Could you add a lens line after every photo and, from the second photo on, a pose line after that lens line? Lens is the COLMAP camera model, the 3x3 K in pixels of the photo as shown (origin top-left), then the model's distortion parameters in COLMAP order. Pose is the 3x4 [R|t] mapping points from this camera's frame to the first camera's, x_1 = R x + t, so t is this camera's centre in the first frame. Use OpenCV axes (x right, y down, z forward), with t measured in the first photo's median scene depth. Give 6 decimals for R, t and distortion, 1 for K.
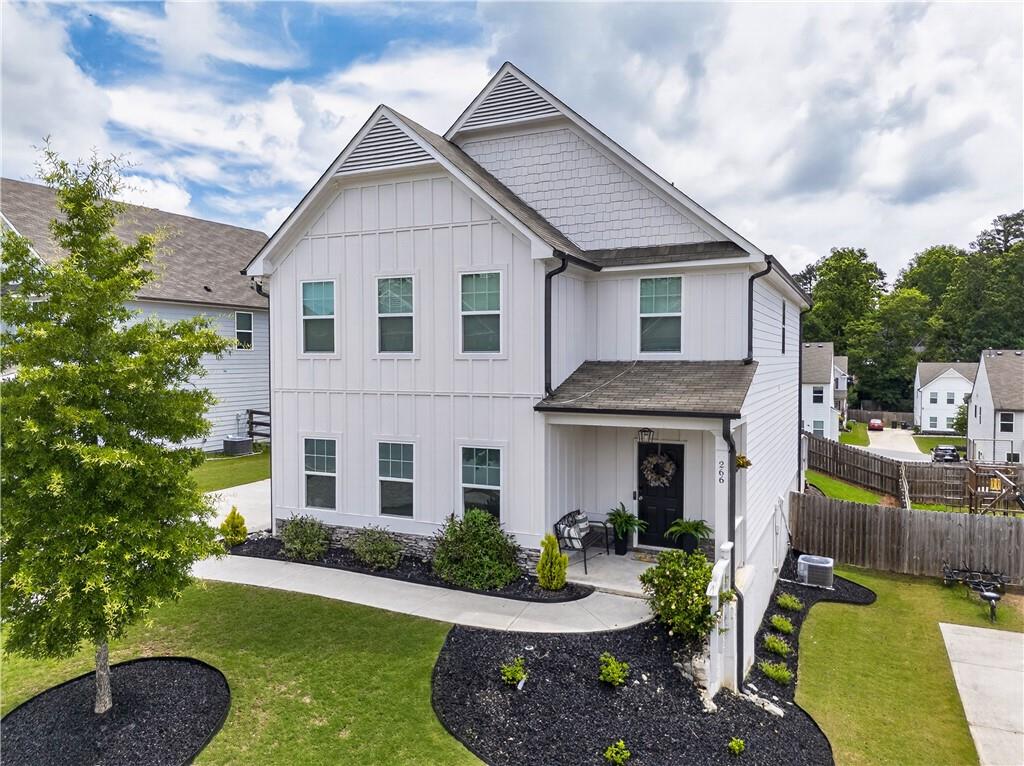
lens RADIAL K [[726.1, 0, 512.2], [0, 726.1, 386.7], [0, 0, 1]] dist [0.033939, -0.008723]
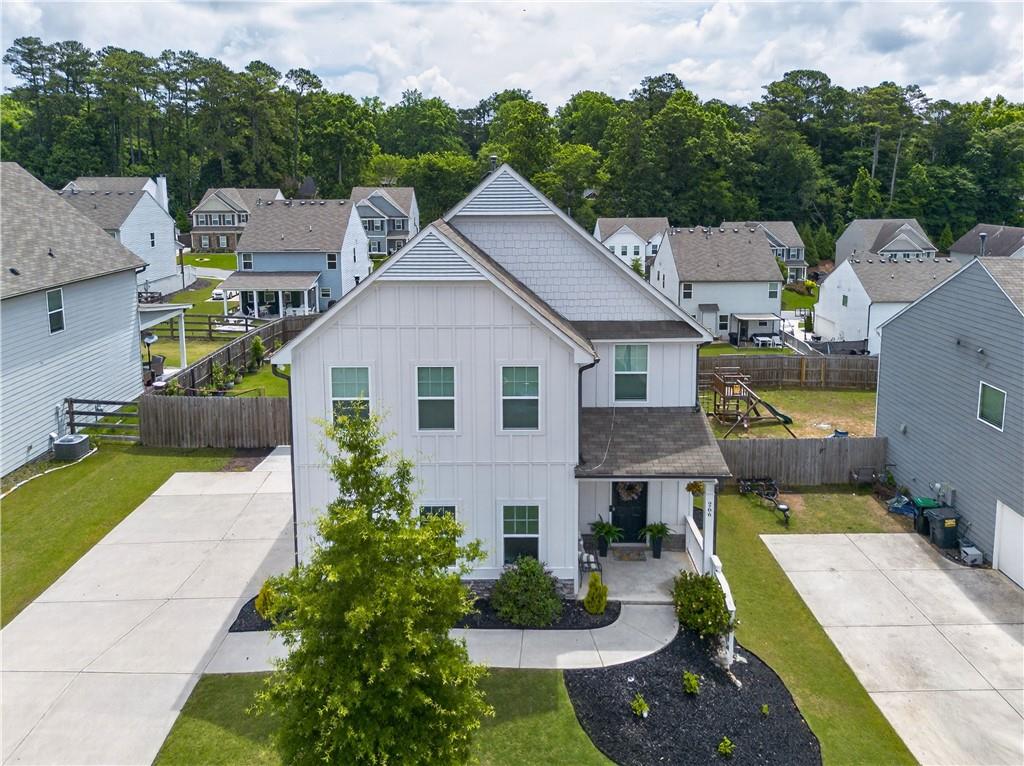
lens RADIAL K [[763.3, 0, 509.5], [0, 763.3, 286.8], [0, 0, 1]] dist [0.049320, -0.021474]
pose [[0.903169, -0.066944, 0.424033, -0.551229], [0.022455, 0.993781, 0.109066, -0.399174], [-0.428697, -0.088983, 0.899055, -0.115134]]
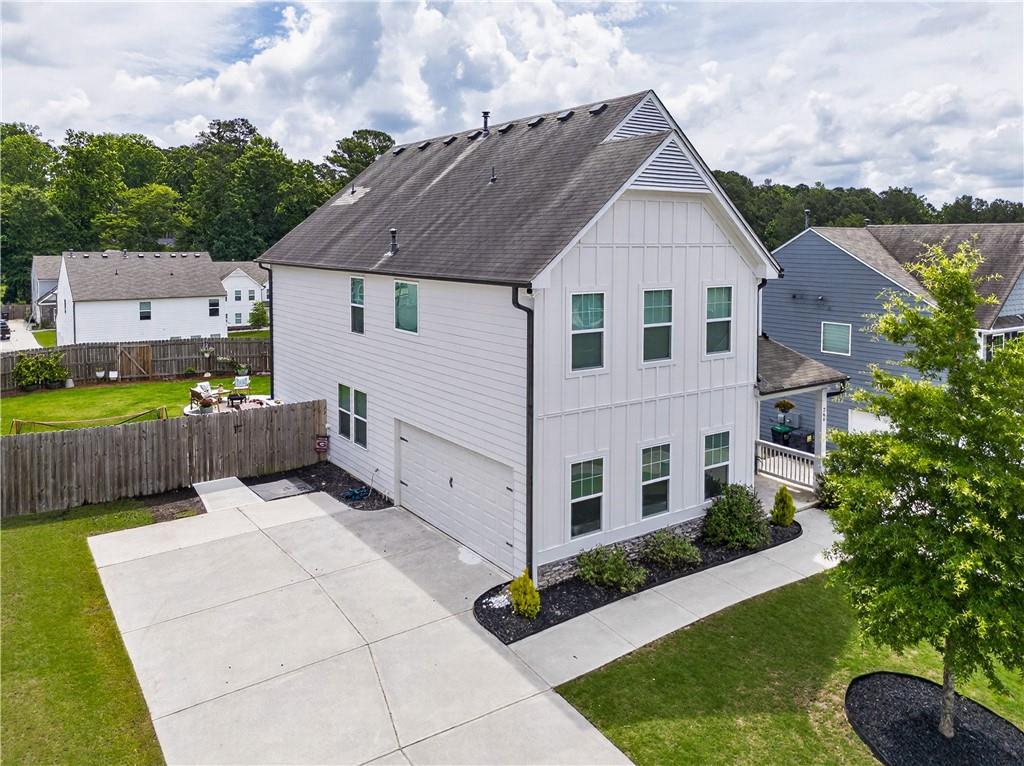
lens RADIAL K [[763.3, 0, 511.5], [0, 763.3, 287.6], [0, 0, 1]] dist [0.049320, -0.021474]
pose [[0.481973, -0.052033, 0.874639, -1.223306], [0.029857, 0.998631, 0.042957, -0.206131], [-0.875677, 0.005410, 0.482867, 0.644215]]
